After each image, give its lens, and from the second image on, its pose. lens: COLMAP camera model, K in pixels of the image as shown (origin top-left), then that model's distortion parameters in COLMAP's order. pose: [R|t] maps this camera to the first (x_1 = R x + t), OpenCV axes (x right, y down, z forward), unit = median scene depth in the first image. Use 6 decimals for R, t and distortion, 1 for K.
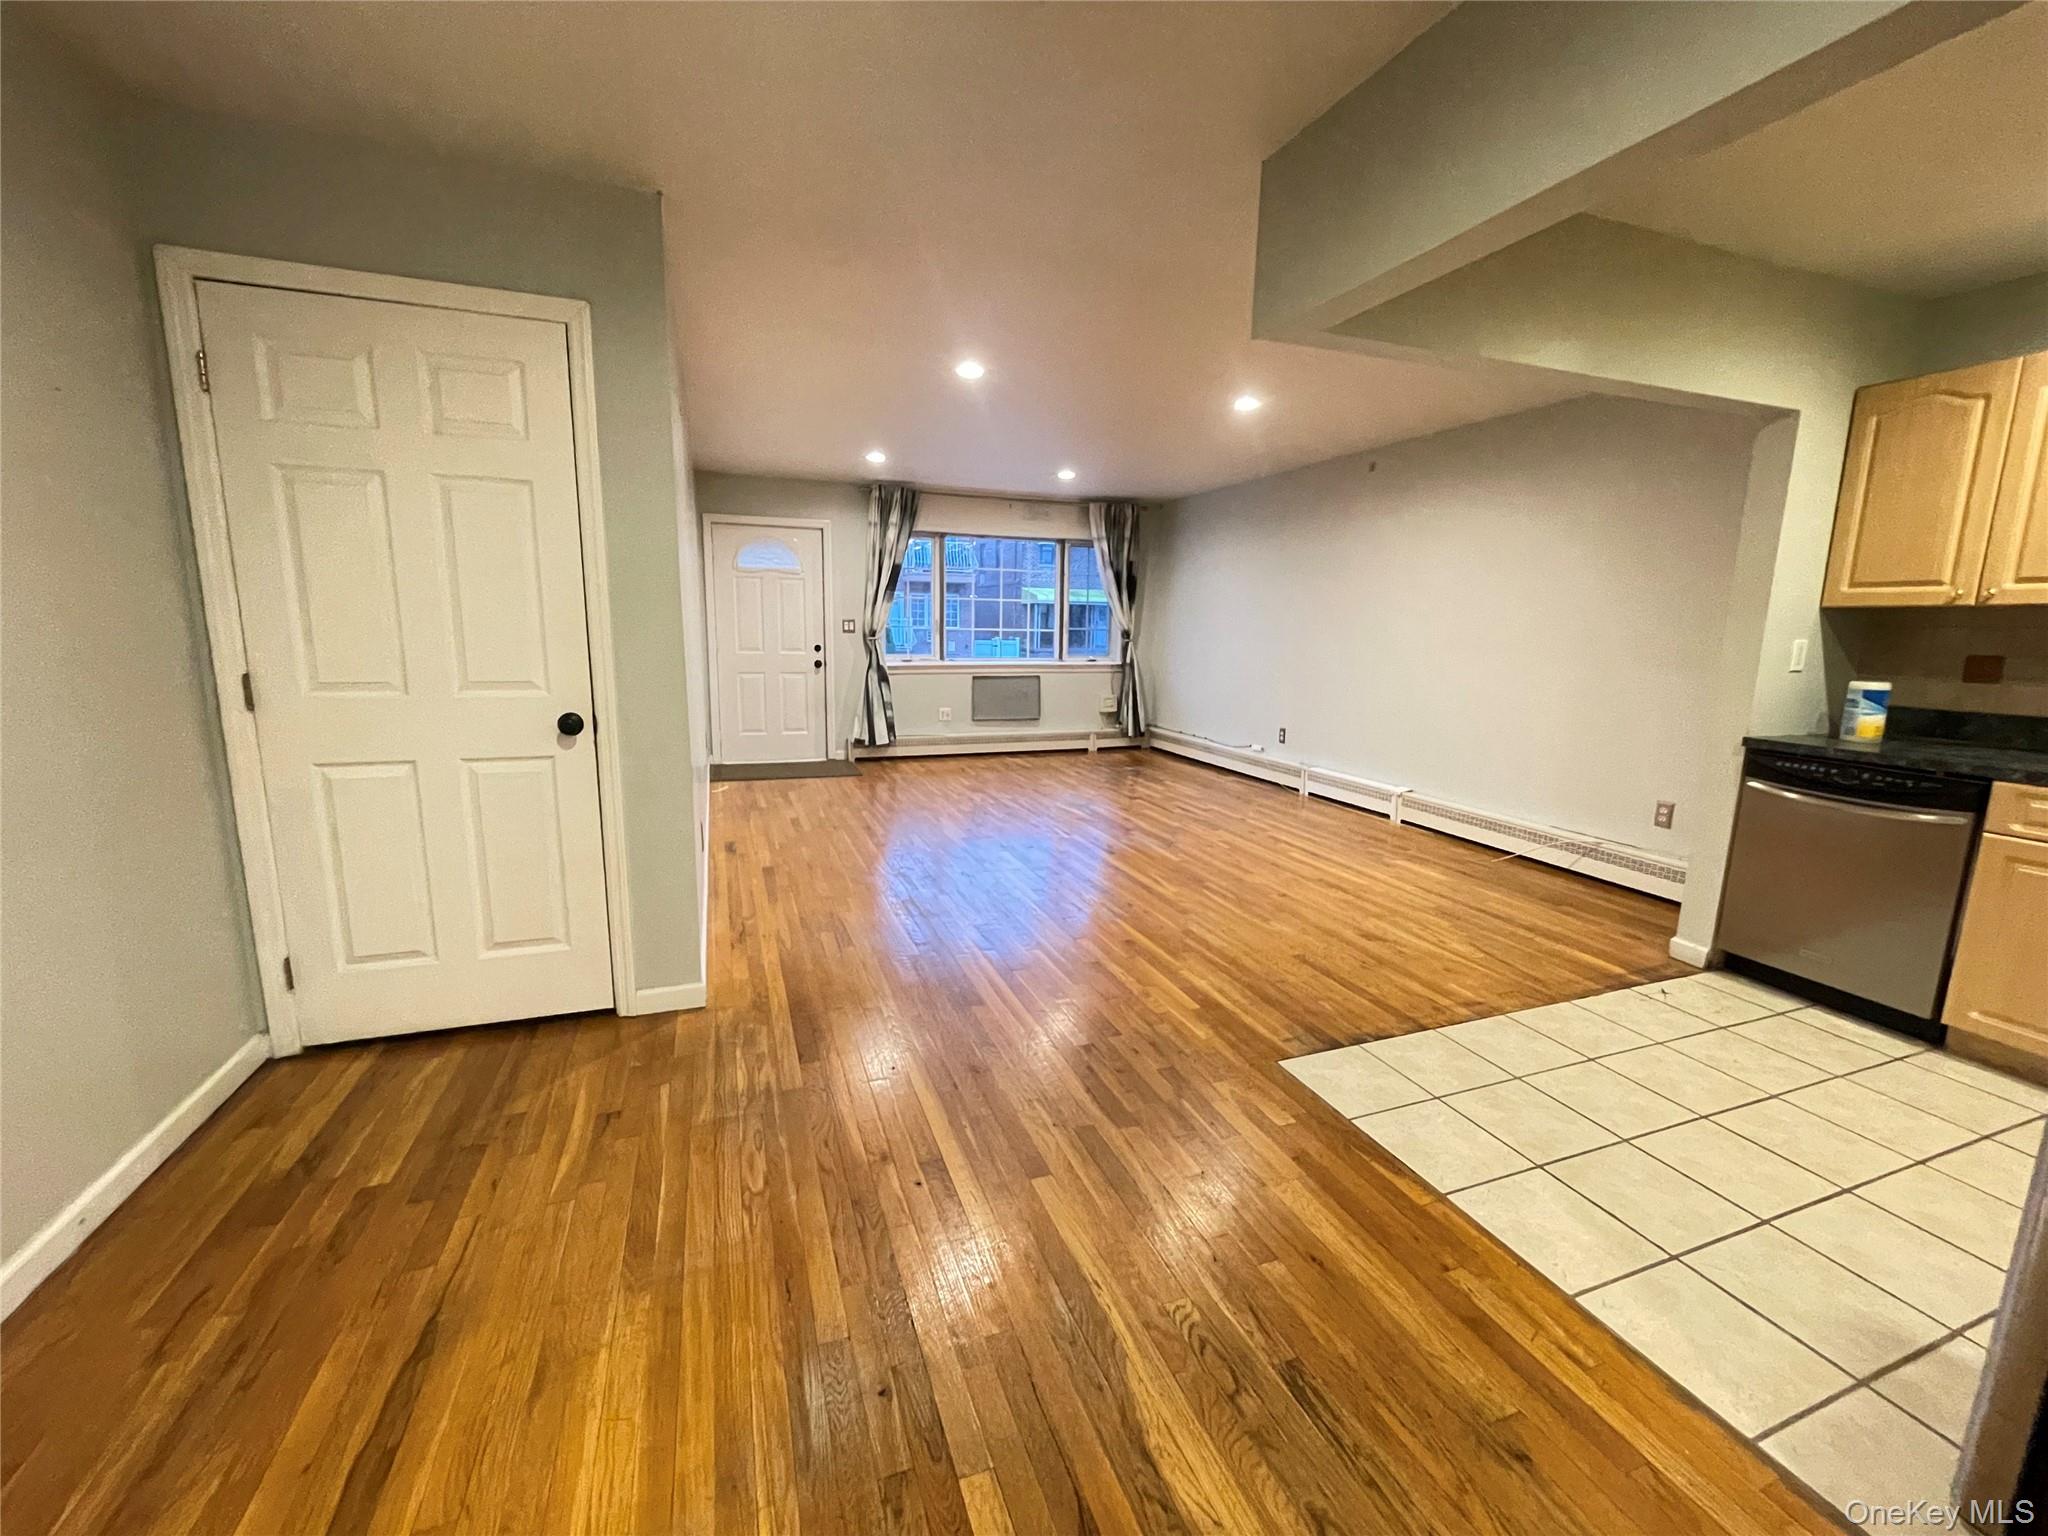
lens RADIAL K [[826.9, 0, 1024.0], [0, 826.9, 768.0], [0, 0, 1]] dist [-0.002383, -0.000591]
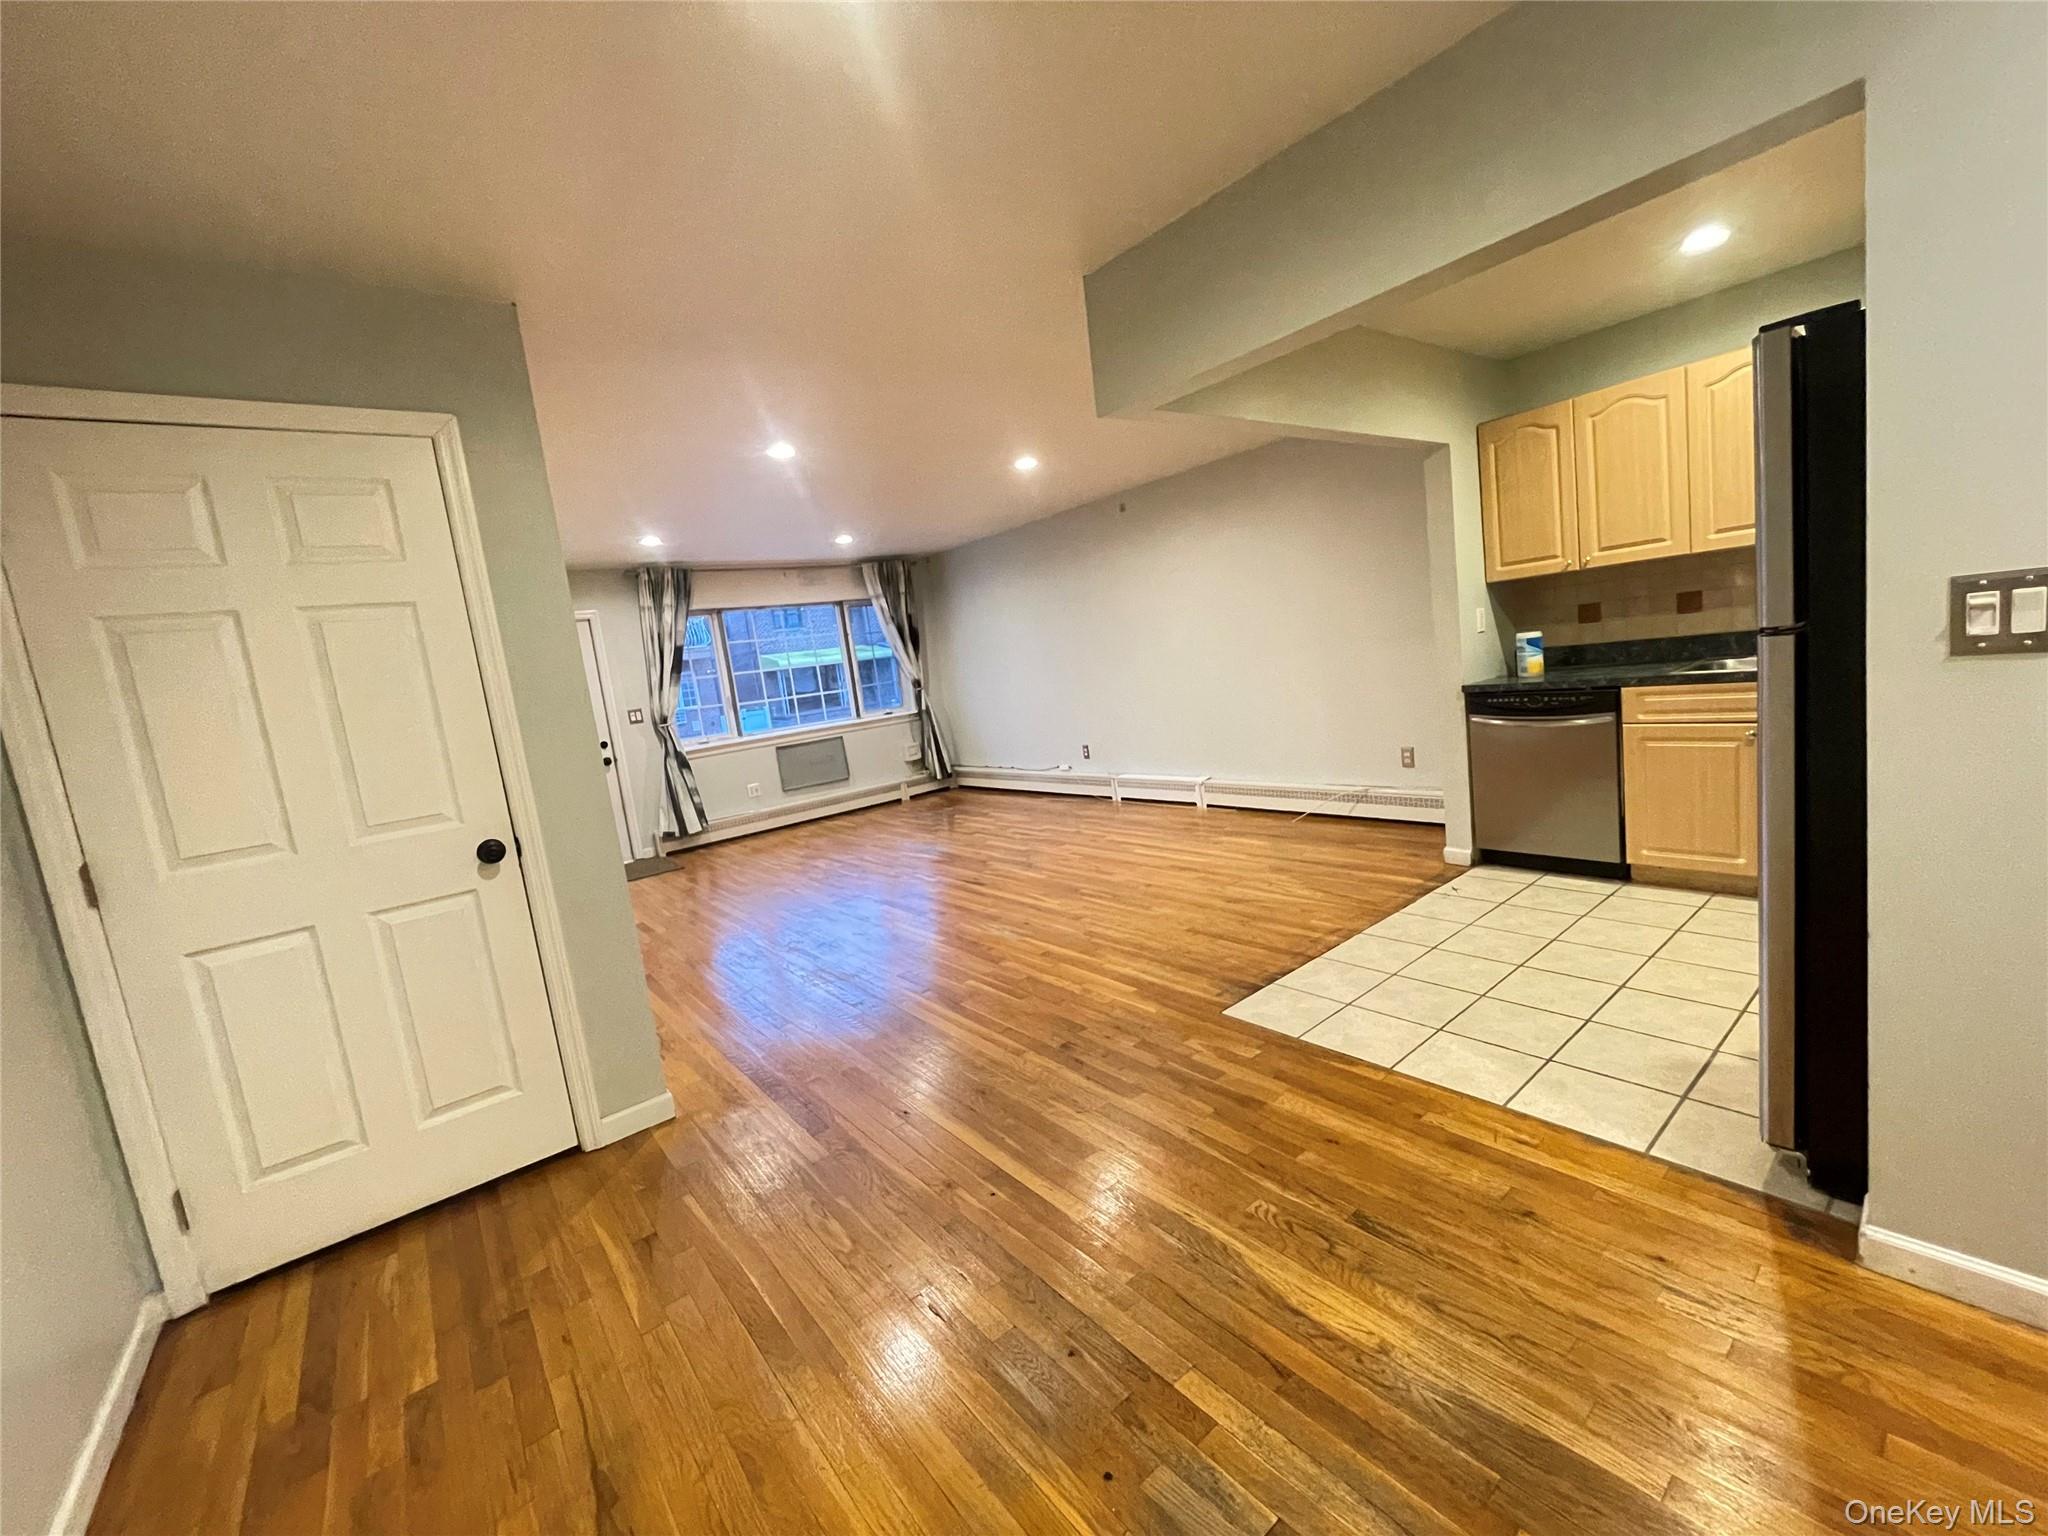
lens RADIAL K [[826.9, 0, 1024.0], [0, 826.9, 768.0], [0, 0, 1]] dist [-0.002383, -0.000591]
pose [[0.940918, -0.174185, 0.290400, -0.168702], [0.190886, 0.981154, -0.029978, -0.001959], [-0.279705, 0.083641, 0.956436, -0.050279]]
